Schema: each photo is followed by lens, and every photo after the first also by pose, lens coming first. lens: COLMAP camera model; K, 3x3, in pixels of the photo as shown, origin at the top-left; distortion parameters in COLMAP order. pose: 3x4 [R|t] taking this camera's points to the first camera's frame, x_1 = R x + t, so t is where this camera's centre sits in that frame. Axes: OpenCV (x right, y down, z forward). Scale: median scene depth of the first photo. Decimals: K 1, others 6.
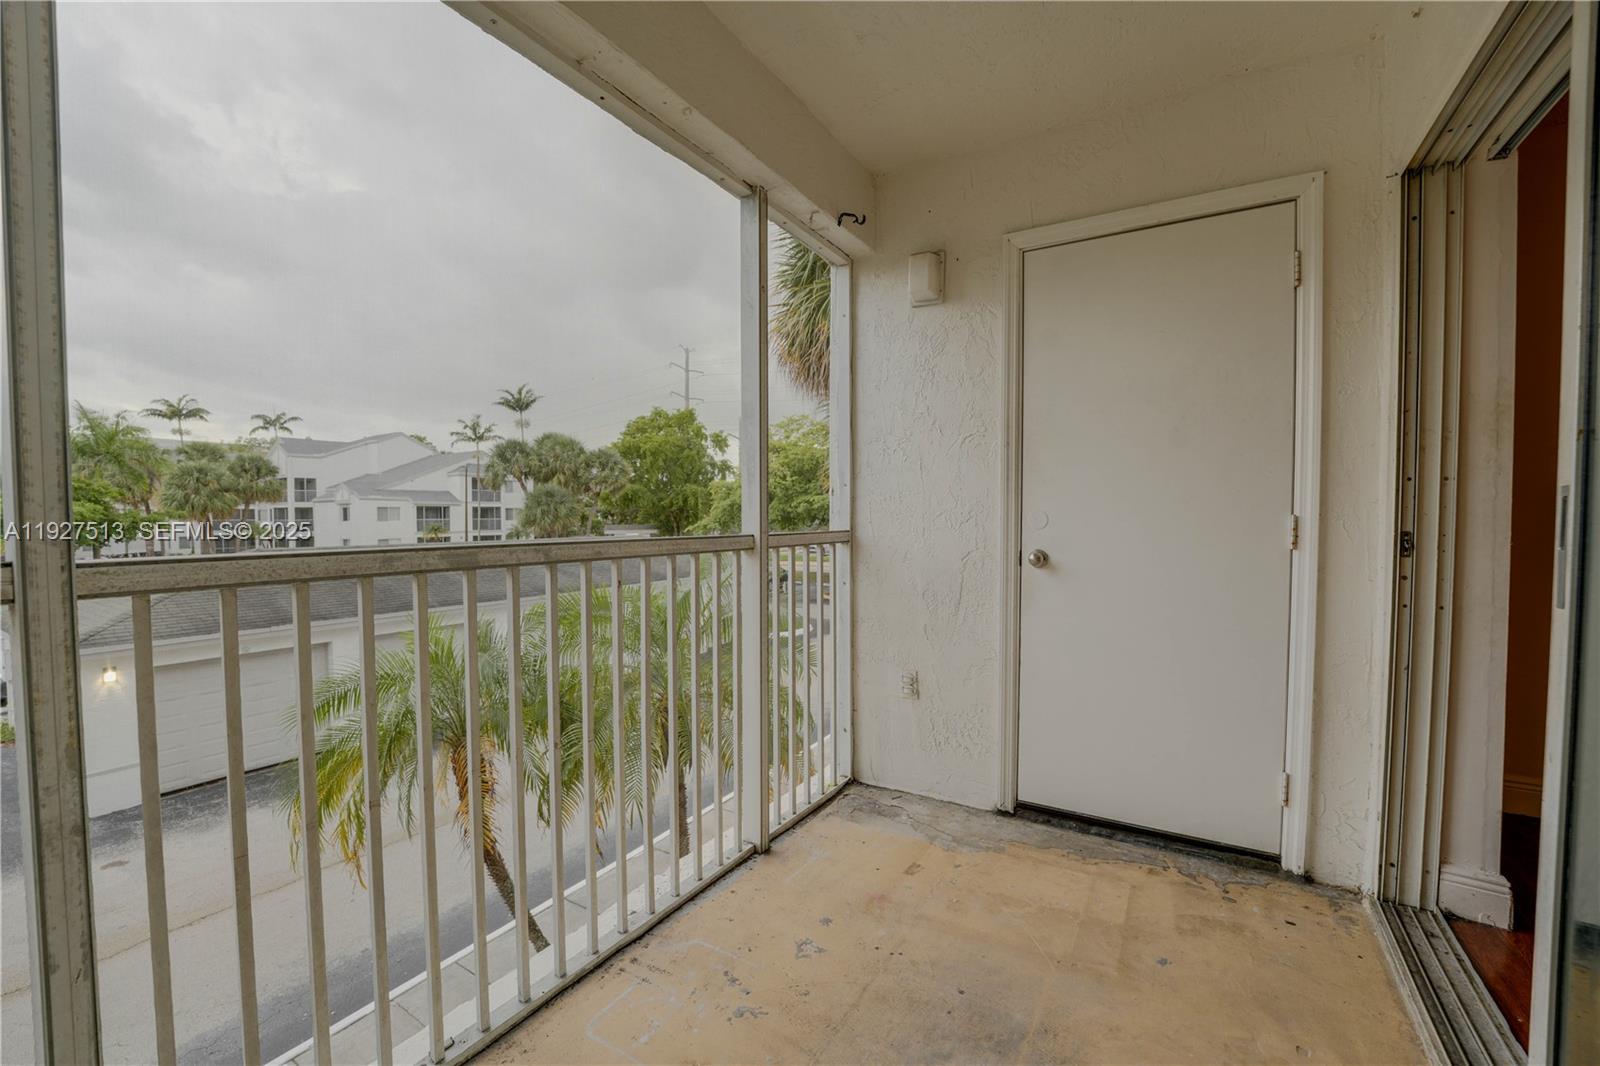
lens RADIAL K [[645.6, 0, 800.0], [0, 645.6, 533.0], [0, 0, 1]] dist [-0.032436, 0.004686]
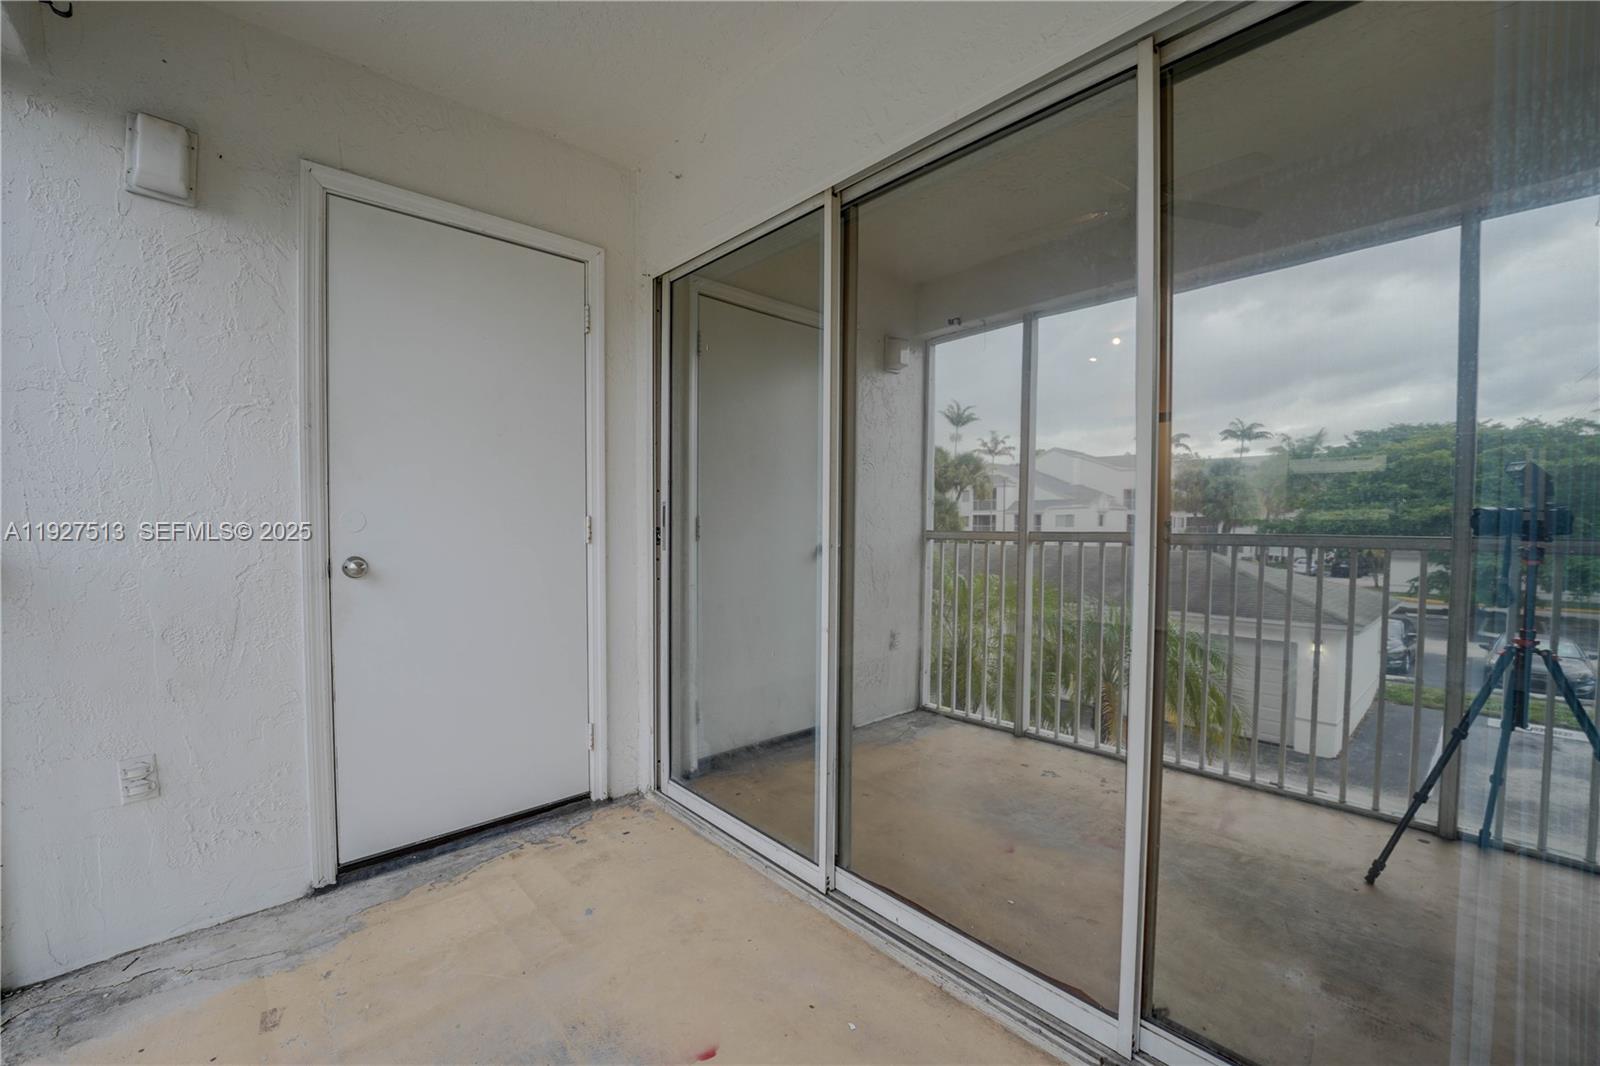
lens RADIAL K [[645.6, 0, 800.0], [0, 645.6, 533.0], [0, 0, 1]] dist [-0.032436, 0.004686]
pose [[0.270651, -0.024586, 0.962364, -0.295261], [0.023742, 0.999540, 0.018858, -0.008365], [-0.962385, 0.017745, 0.271110, 0.230819]]
